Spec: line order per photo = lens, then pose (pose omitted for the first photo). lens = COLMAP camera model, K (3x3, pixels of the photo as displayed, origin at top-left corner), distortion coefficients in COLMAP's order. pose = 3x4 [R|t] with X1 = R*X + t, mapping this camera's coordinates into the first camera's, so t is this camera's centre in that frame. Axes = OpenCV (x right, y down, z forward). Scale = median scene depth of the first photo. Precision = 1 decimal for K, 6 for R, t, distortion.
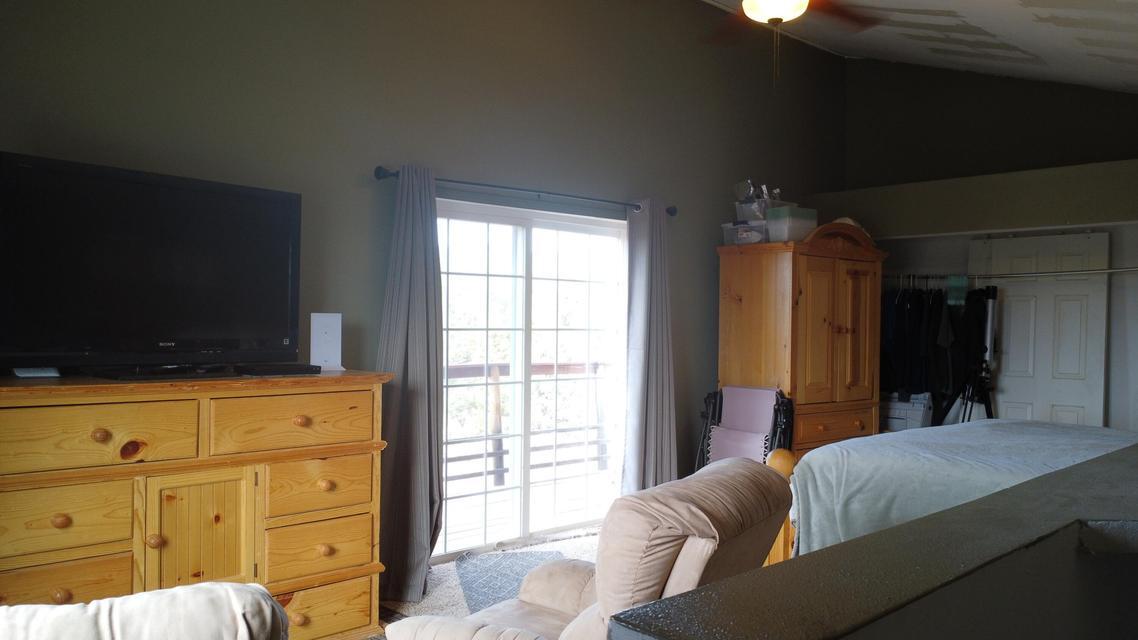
lens RADIAL K [[860.4, 0, 567.8], [0, 860.4, 326.2], [0, 0, 1]] dist [0.002292, 0.007124]
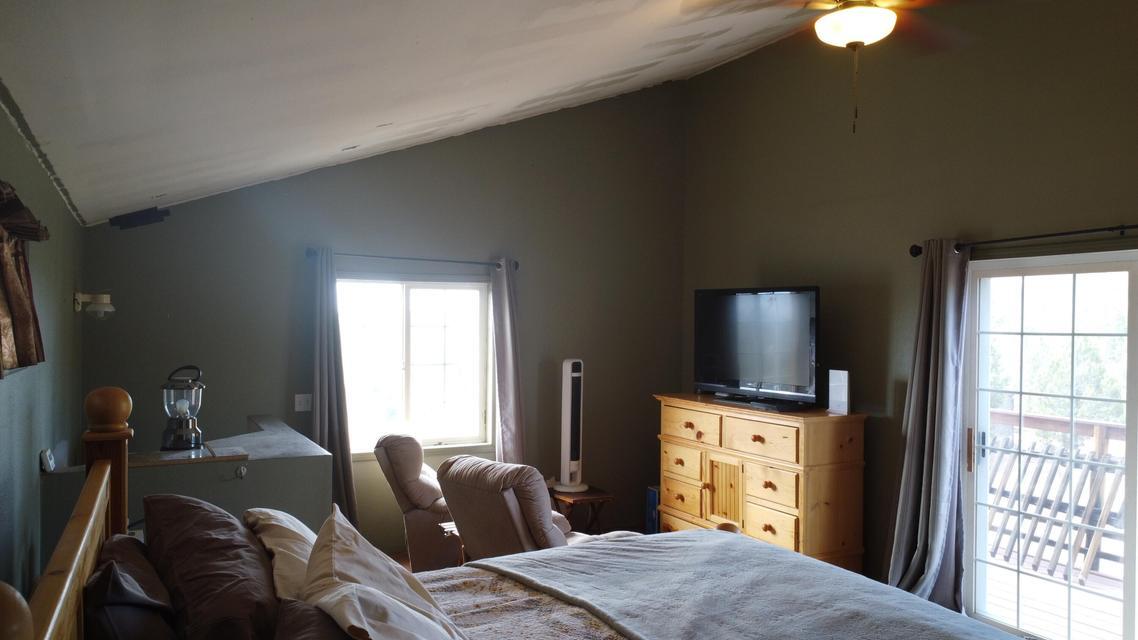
lens RADIAL K [[860.4, 0, 567.8], [0, 860.4, 326.2], [0, 0, 1]] dist [0.002292, 0.007124]
pose [[-0.305218, -0.000664, -0.952282, 0.758267], [-0.002918, 0.999996, 0.000238, -0.055148], [0.952278, 0.002851, -0.305219, 0.683922]]
